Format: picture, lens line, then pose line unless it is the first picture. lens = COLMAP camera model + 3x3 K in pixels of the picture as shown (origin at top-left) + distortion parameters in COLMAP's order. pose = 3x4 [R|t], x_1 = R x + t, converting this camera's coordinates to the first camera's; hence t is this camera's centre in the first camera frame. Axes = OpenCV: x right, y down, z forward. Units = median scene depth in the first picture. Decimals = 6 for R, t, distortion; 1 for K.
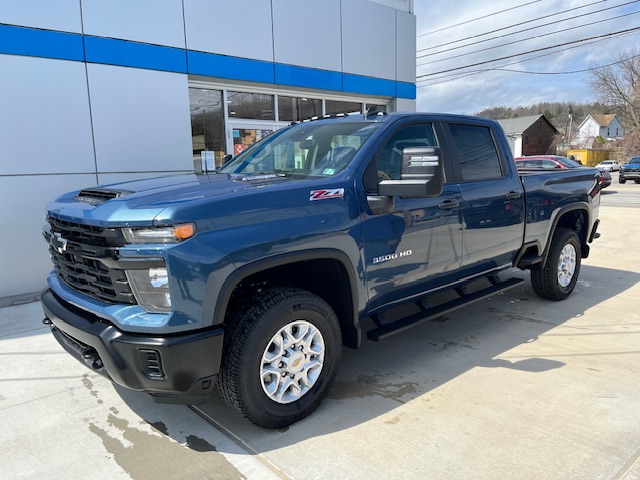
lens RADIAL K [[481.9, 0, 320.0], [0, 481.9, 240.0], [0, 0, 1]] dist [0.060972, -0.095655]
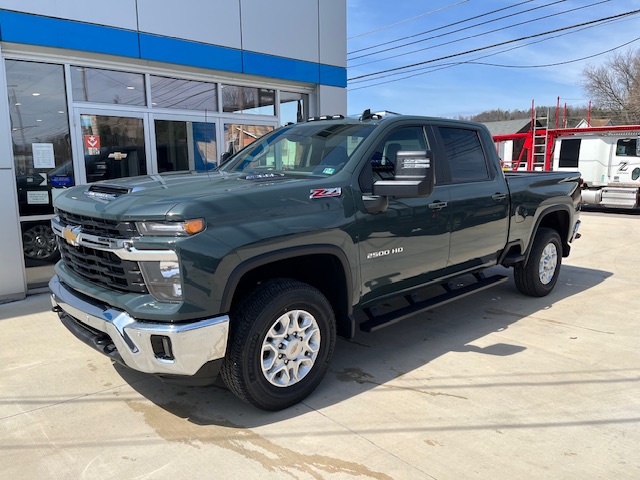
lens RADIAL K [[481.9, 0, 319.0], [0, 481.9, 239.2], [0, 0, 1]] dist [0.060972, -0.095655]
pose [[0.999824, 0.017797, 0.005899, 0.118506], [-0.017798, 0.999842, 0.000075, -0.022205], [-0.005897, -0.000180, 0.999983, 0.129080]]
